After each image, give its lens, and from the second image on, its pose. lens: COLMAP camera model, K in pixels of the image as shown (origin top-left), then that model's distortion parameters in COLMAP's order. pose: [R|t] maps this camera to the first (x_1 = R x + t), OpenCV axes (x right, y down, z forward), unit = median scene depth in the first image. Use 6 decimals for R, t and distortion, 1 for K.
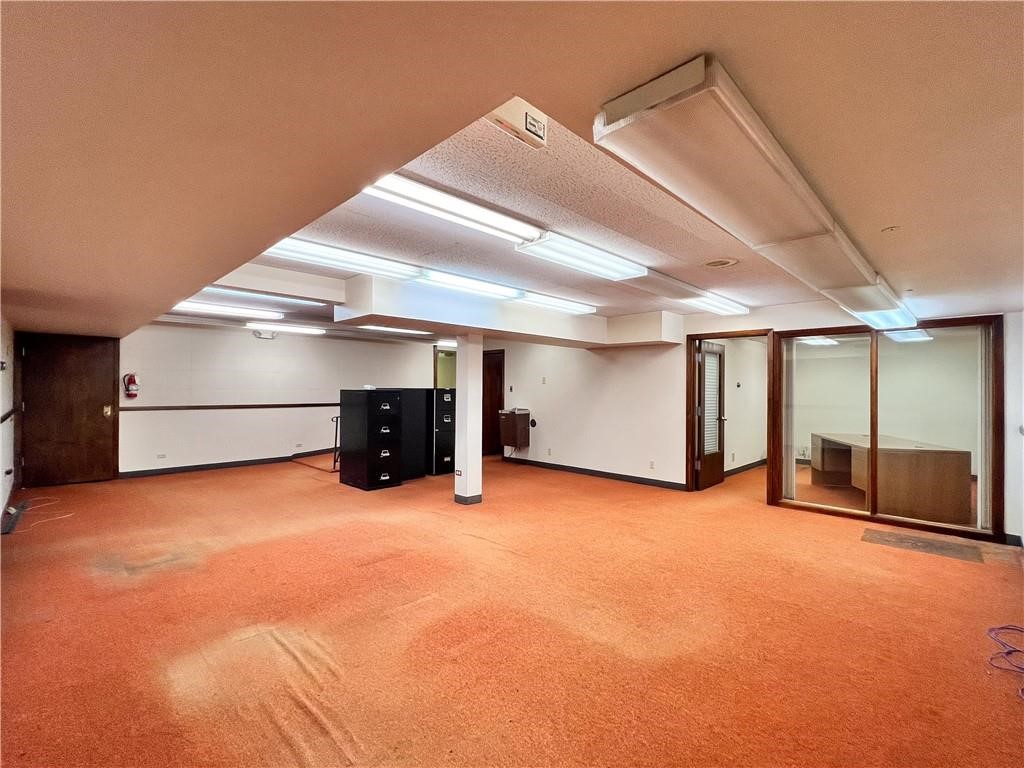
lens RADIAL K [[451.6, 0, 514.1], [0, 451.6, 387.4], [0, 0, 1]] dist [-0.000852, 0.000025]
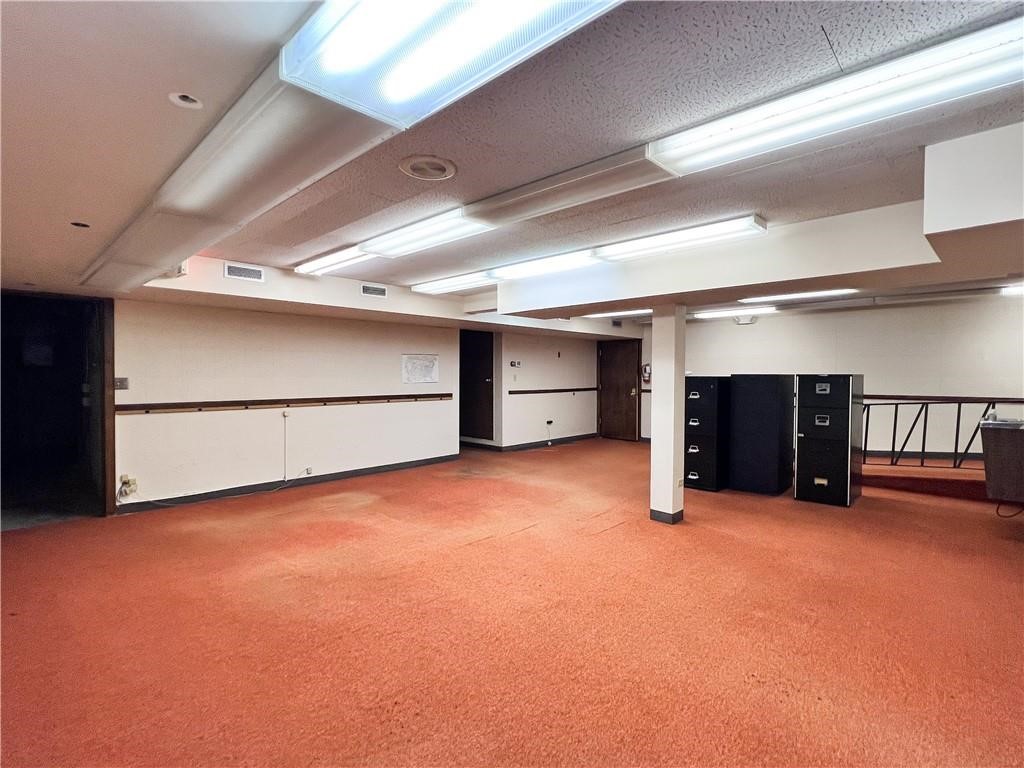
lens RADIAL K [[485.0, 0, 512.0], [0, 485.0, 384.0], [0, 0, 1]] dist [-0.002178, -0.000172]
pose [[0.034125, 0.013671, -0.999324, 0.723176], [0.002541, 0.999902, 0.013766, 0.007332], [0.999414, -0.003009, 0.034087, 0.704316]]
